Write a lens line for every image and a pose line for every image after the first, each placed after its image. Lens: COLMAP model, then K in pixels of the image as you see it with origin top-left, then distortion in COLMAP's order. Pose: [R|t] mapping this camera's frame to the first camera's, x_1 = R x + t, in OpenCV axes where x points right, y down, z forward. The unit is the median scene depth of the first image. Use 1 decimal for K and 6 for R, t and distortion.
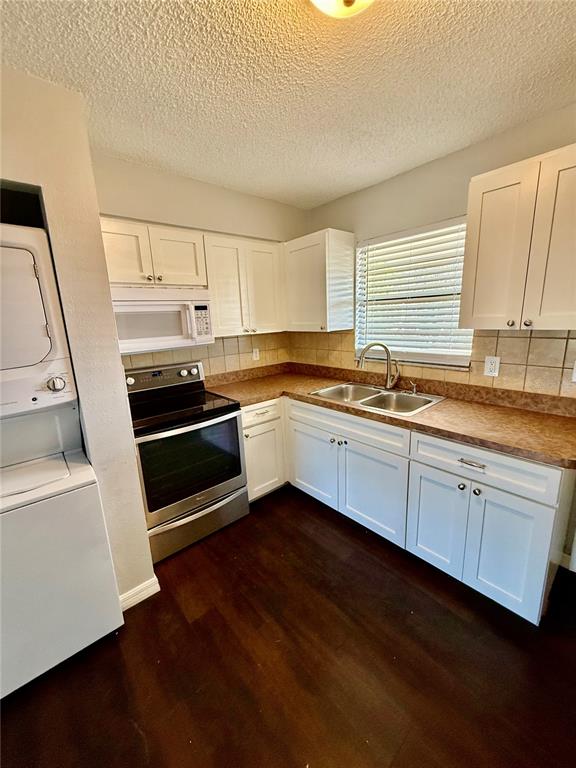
lens RADIAL K [[306.7, 0, 288.0], [0, 306.7, 384.0], [0, 0, 1]] dist [-0.000438, -0.000124]
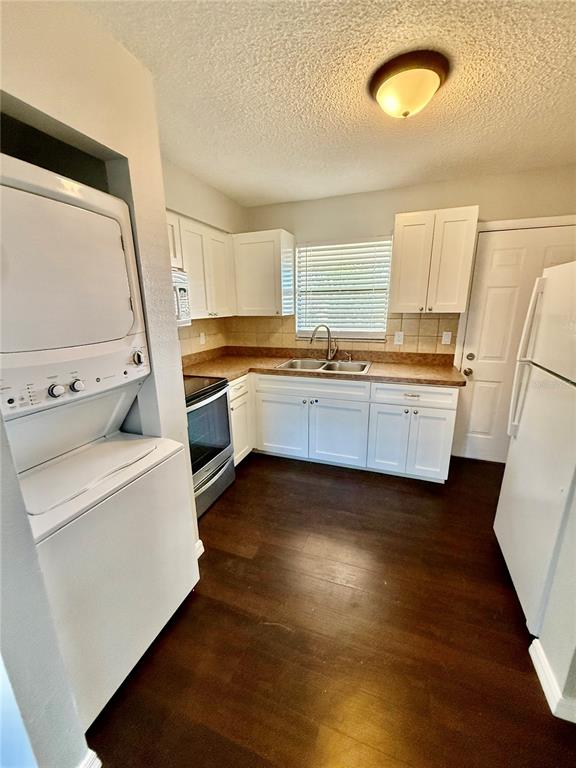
lens RADIAL K [[306.7, 0, 288.0], [0, 306.7, 384.0], [0, 0, 1]] dist [-0.000438, -0.000124]
pose [[0.877587, -0.093356, 0.470240, -0.469574], [0.082656, 0.995632, 0.043406, 0.048560], [-0.472238, 0.000776, 0.881471, -0.074429]]
